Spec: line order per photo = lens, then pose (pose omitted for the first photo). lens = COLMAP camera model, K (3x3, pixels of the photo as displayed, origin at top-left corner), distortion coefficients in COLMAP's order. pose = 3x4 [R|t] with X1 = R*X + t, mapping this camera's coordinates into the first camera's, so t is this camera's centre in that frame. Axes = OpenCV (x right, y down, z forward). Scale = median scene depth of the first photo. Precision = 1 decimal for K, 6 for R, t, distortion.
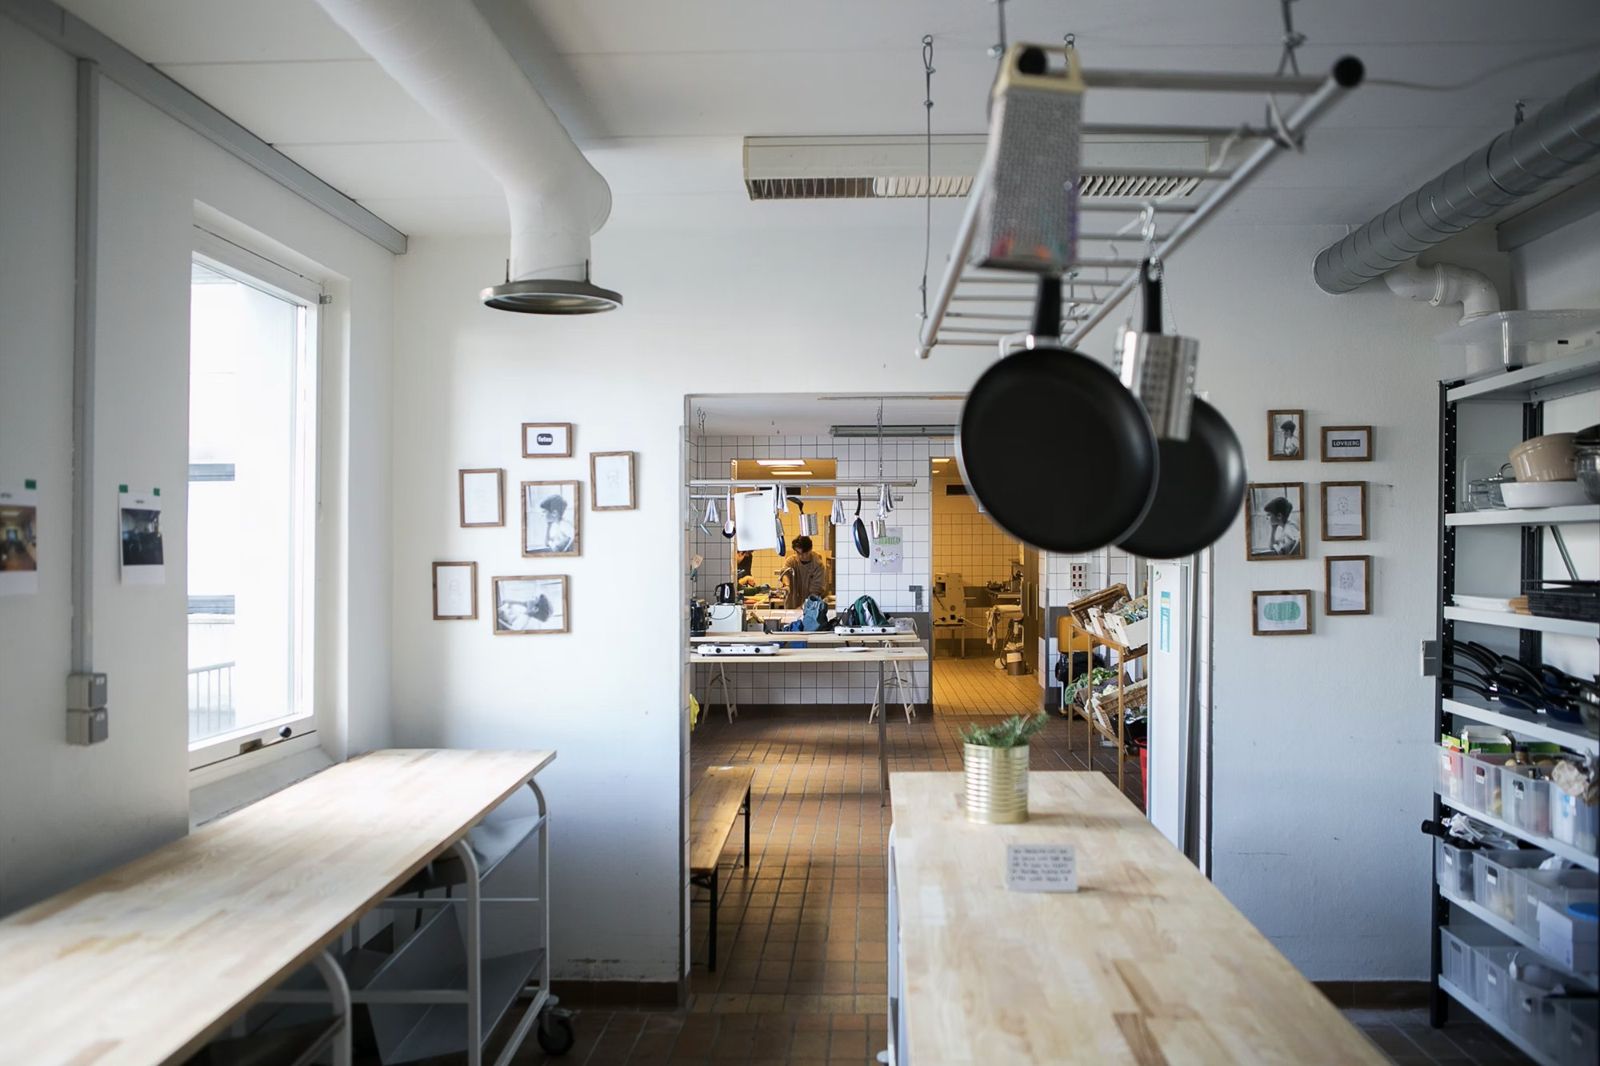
lens RADIAL K [[1463.4, 0, 805.6], [0, 1463.4, 561.4], [0, 0, 1]] dist [-0.008025, -0.000960]
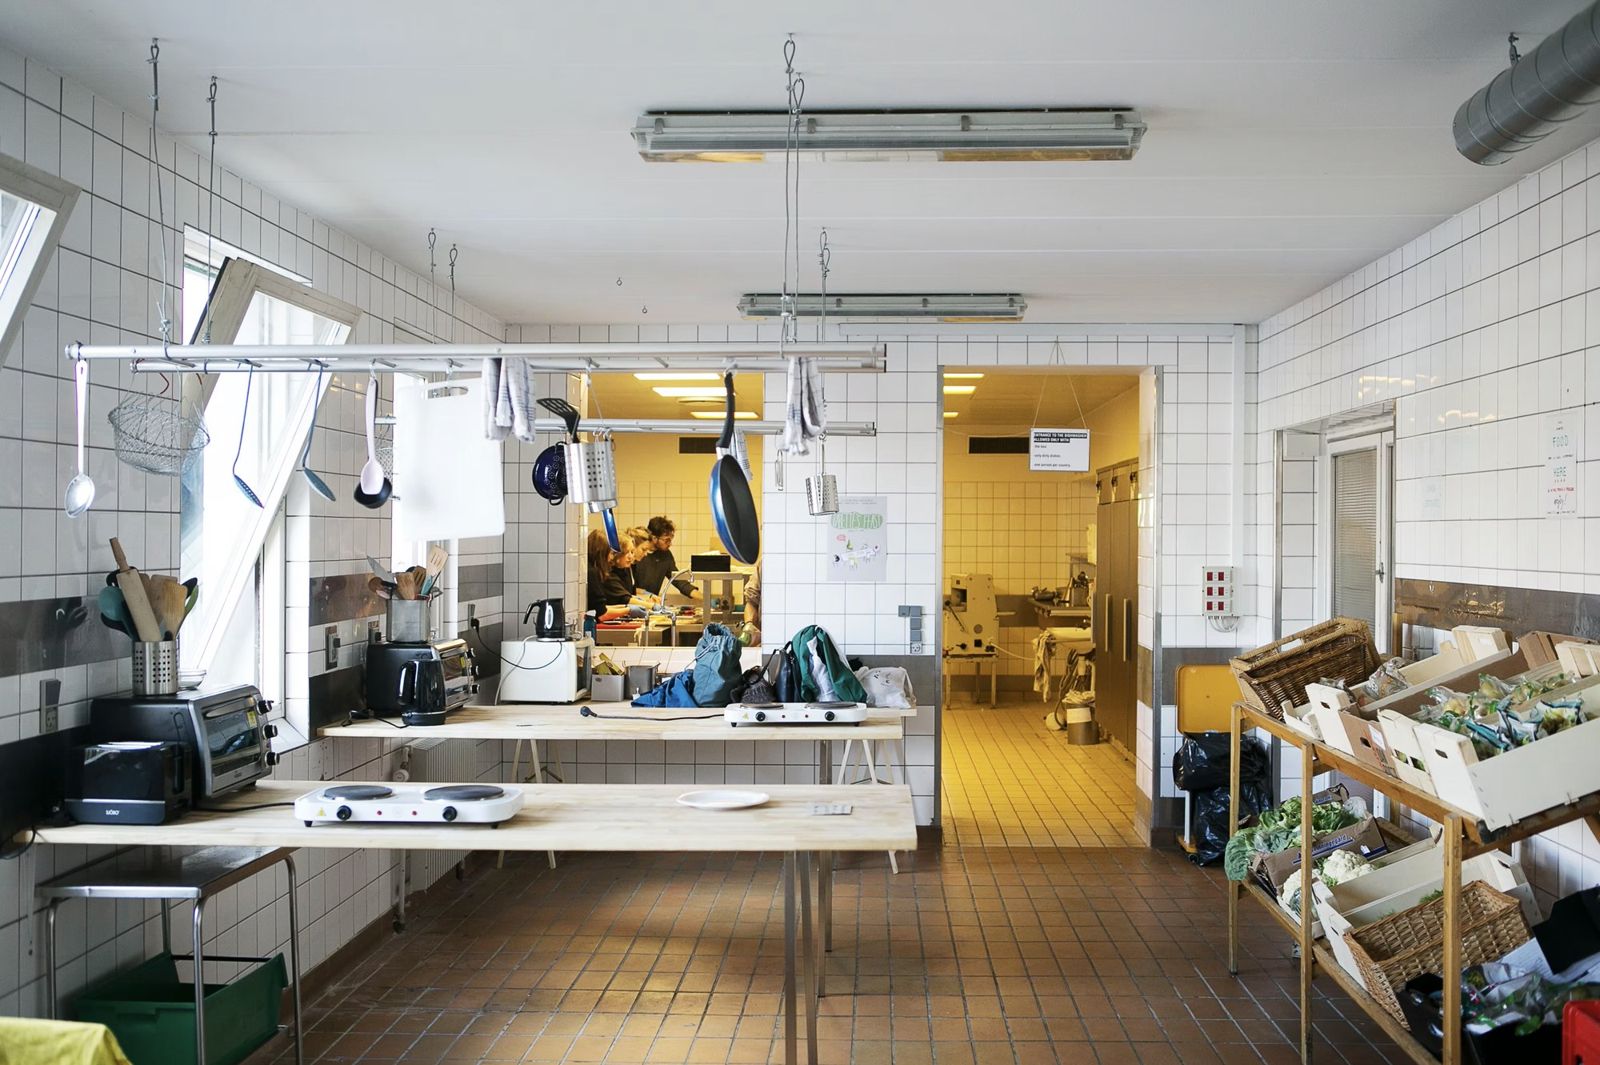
lens RADIAL K [[1406.0, 0, 800.0], [0, 1406.0, 532.5], [0, 0, 1]] dist [0.004722, 0.004935]
pose [[0.999692, 0.008140, -0.023457, 0.046546], [-0.008332, 0.999932, -0.008133, -0.005712], [0.023389, 0.008326, 0.999692, 0.484462]]
